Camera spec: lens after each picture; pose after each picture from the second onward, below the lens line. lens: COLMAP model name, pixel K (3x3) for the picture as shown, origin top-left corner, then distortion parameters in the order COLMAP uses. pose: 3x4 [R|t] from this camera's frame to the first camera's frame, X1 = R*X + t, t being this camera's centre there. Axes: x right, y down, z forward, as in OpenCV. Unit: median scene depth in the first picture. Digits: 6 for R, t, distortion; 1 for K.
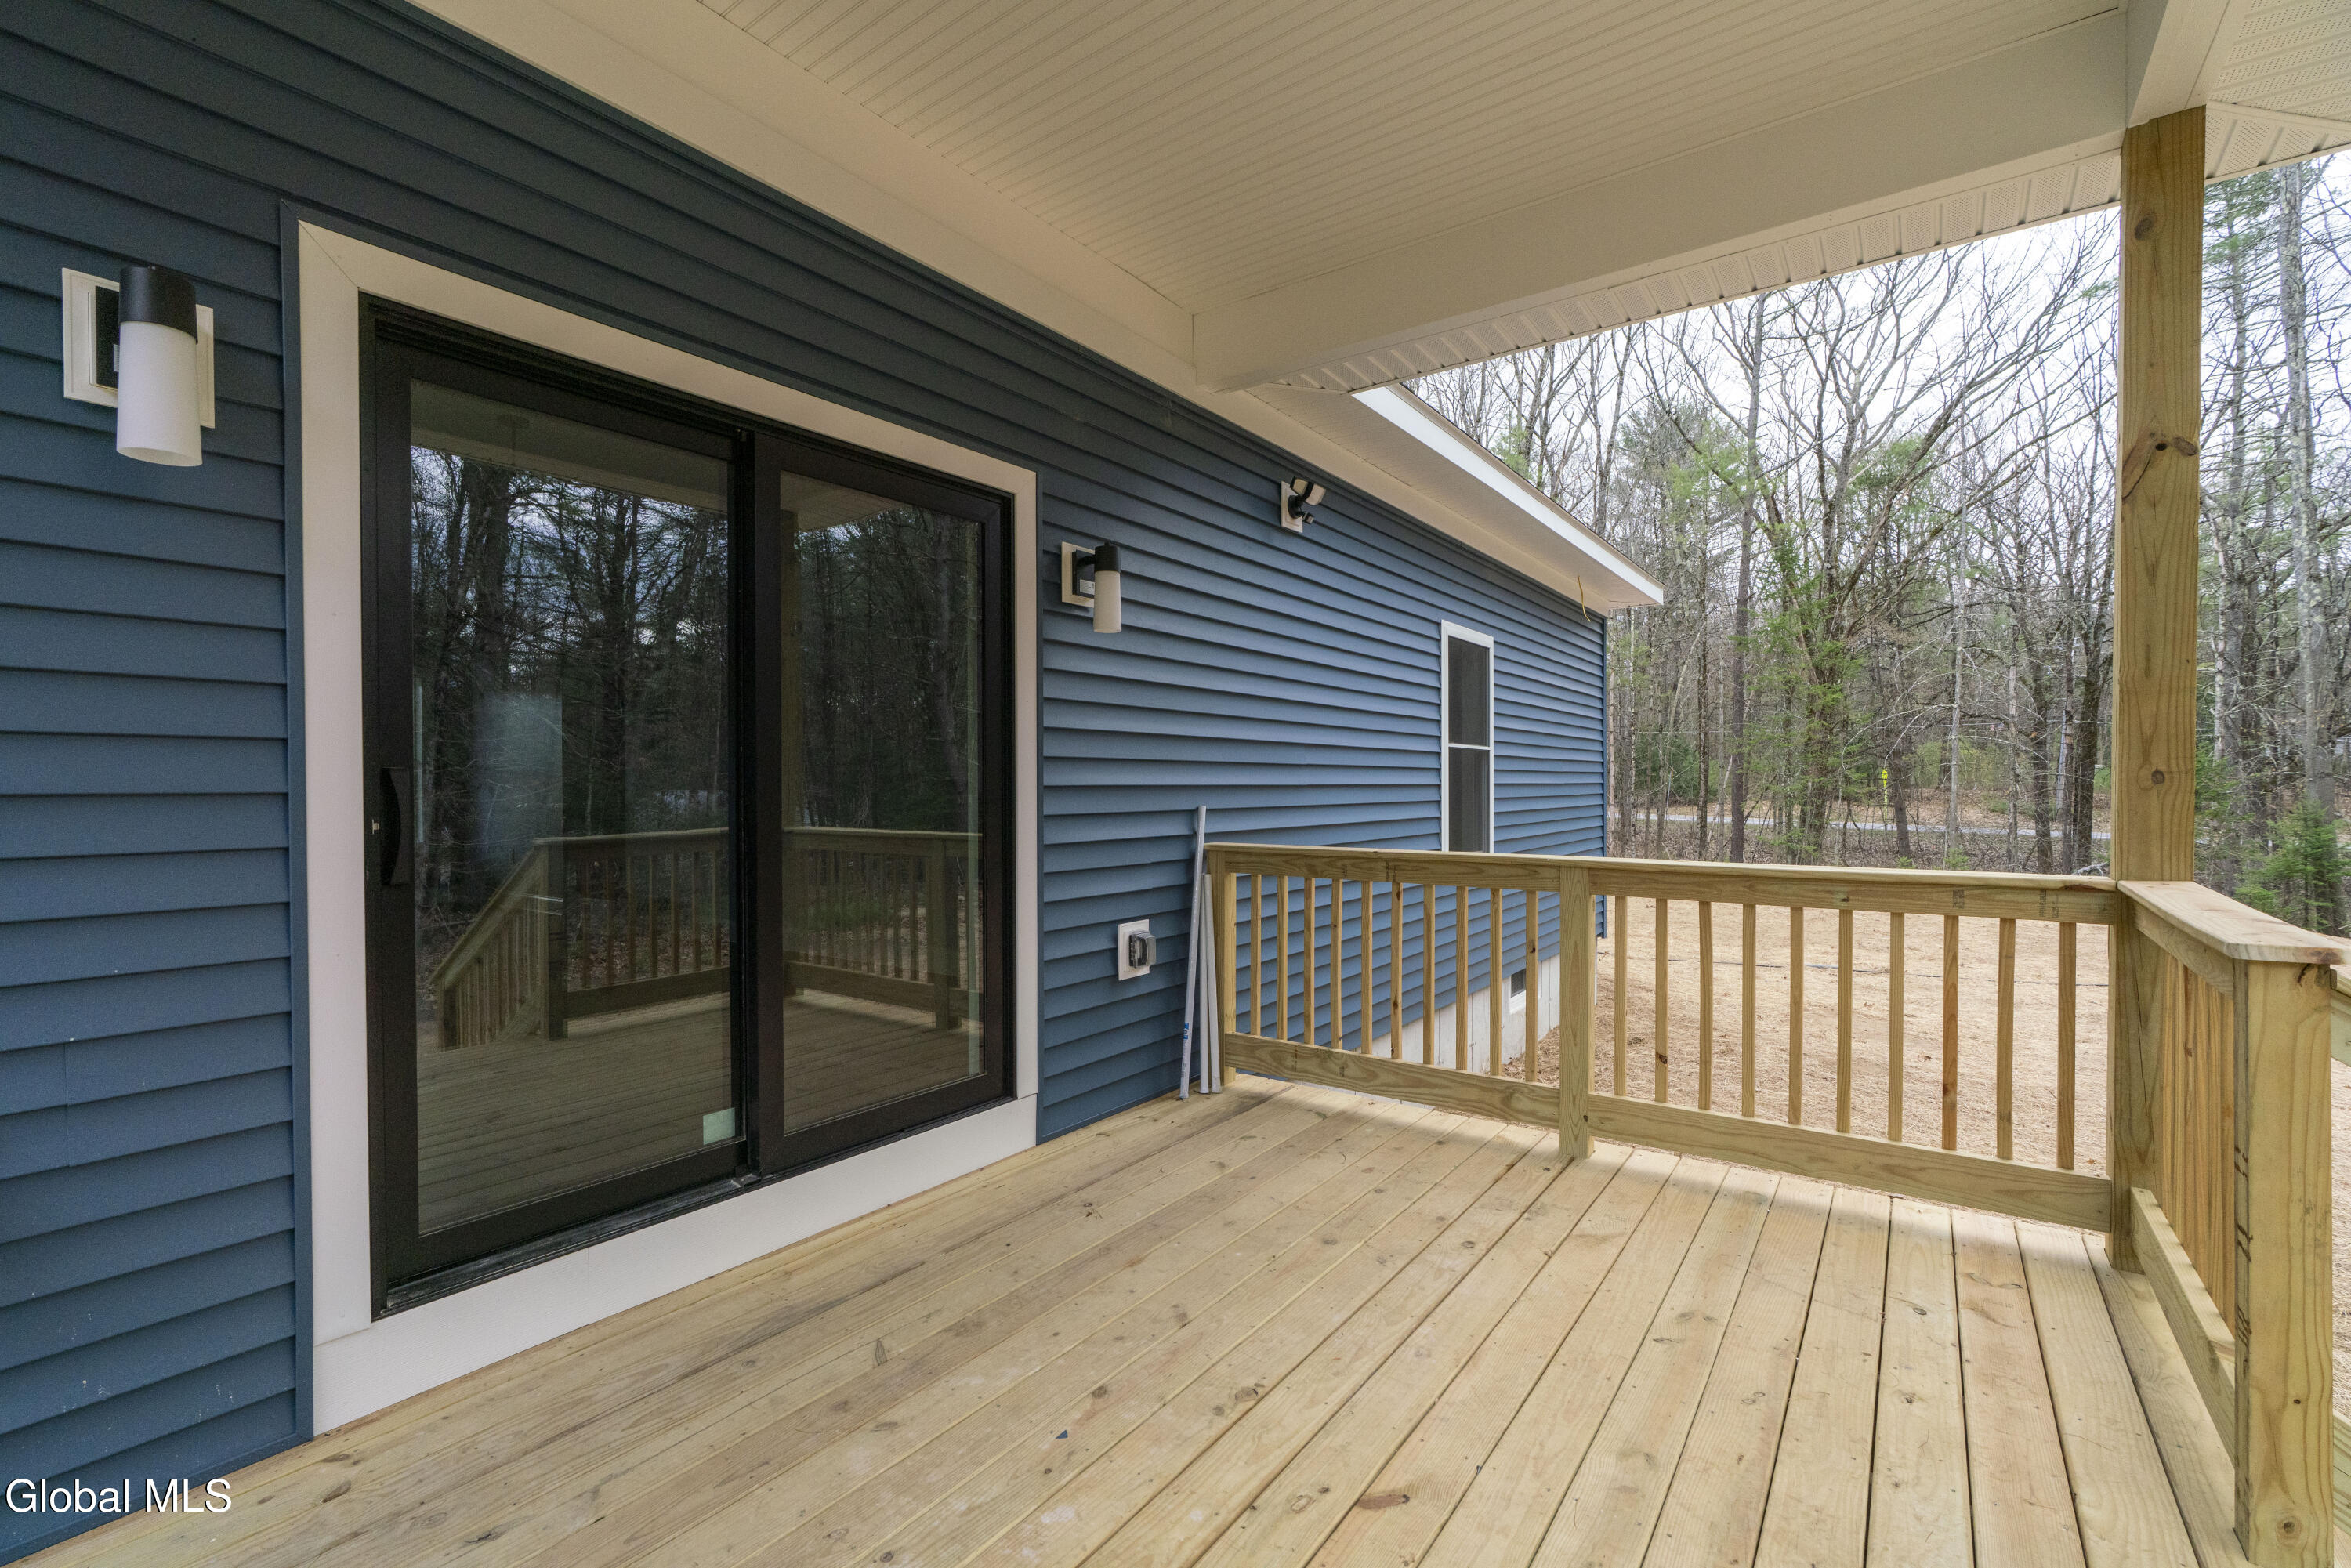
lens RADIAL K [[1069.5, 0, 1186.0], [0, 1069.5, 794.8], [0, 0, 1]] dist [0.000519, -0.000308]
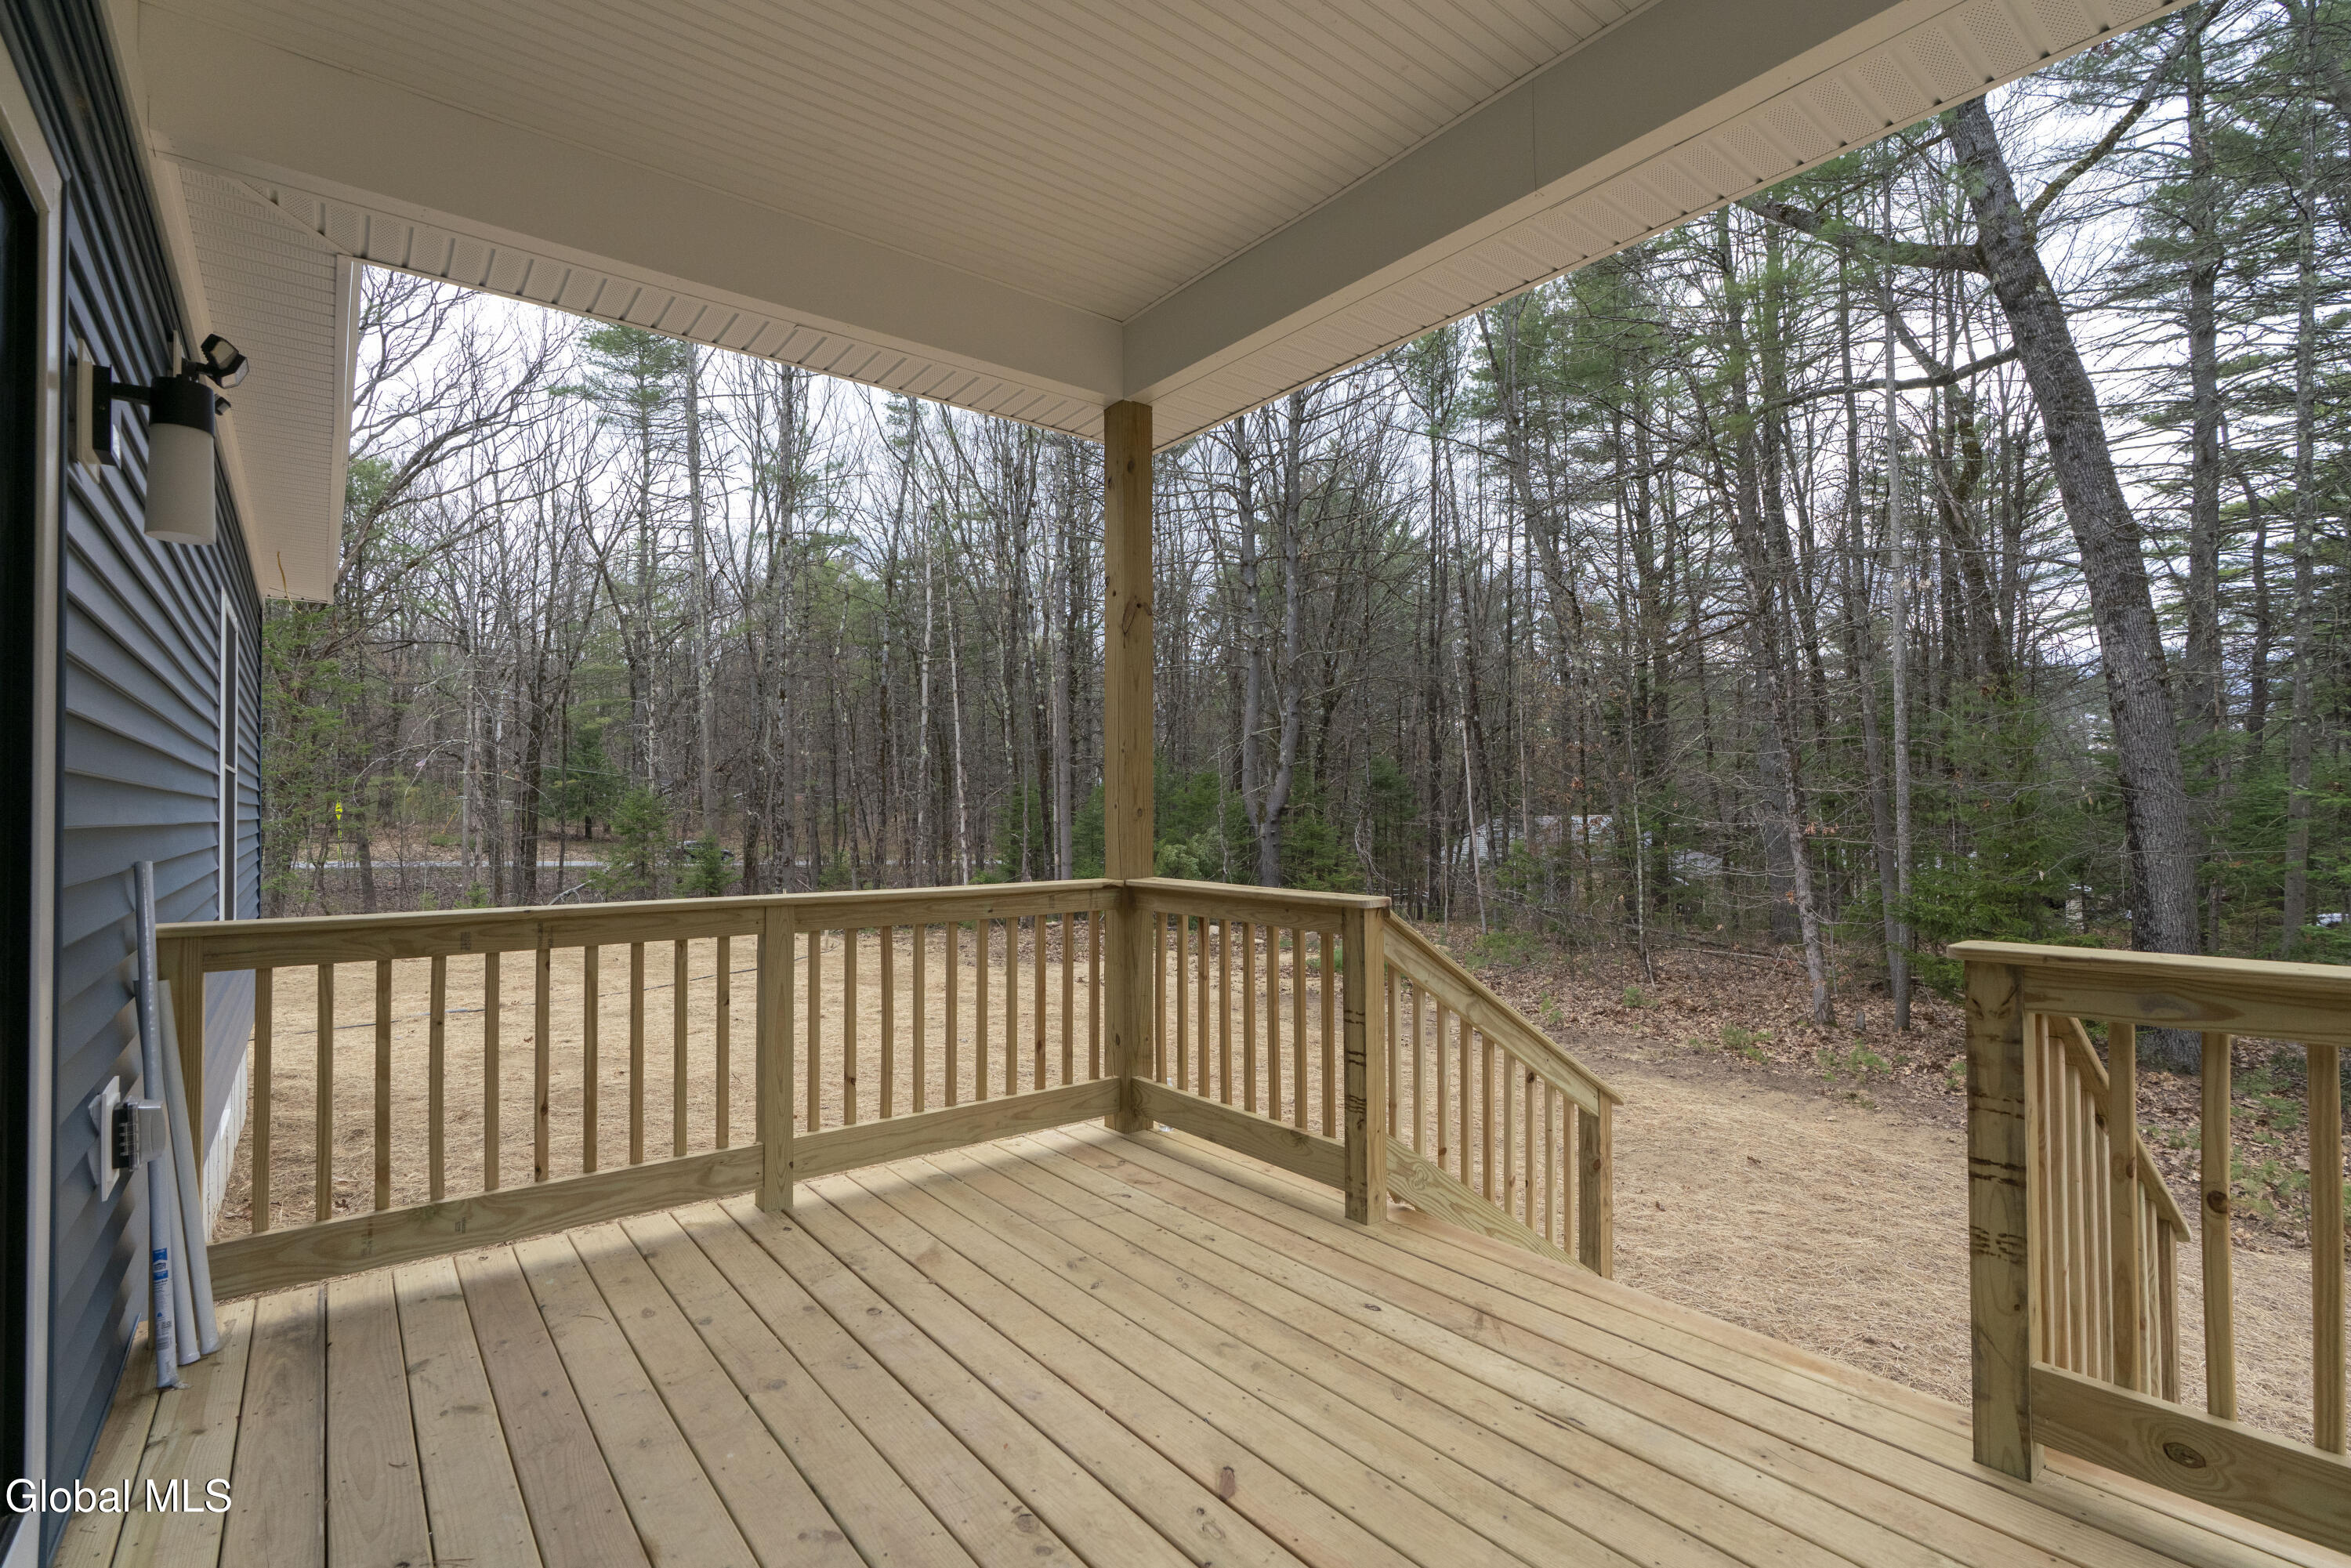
lens RADIAL K [[1069.5, 0, 1186.0], [0, 1069.5, 794.8], [0, 0, 1]] dist [0.000519, -0.000308]
pose [[0.282287, 0.016567, 0.959187, -0.446105], [0.014570, 0.999662, -0.021554, -0.006776], [-0.959219, 0.020060, 0.281950, 0.364877]]
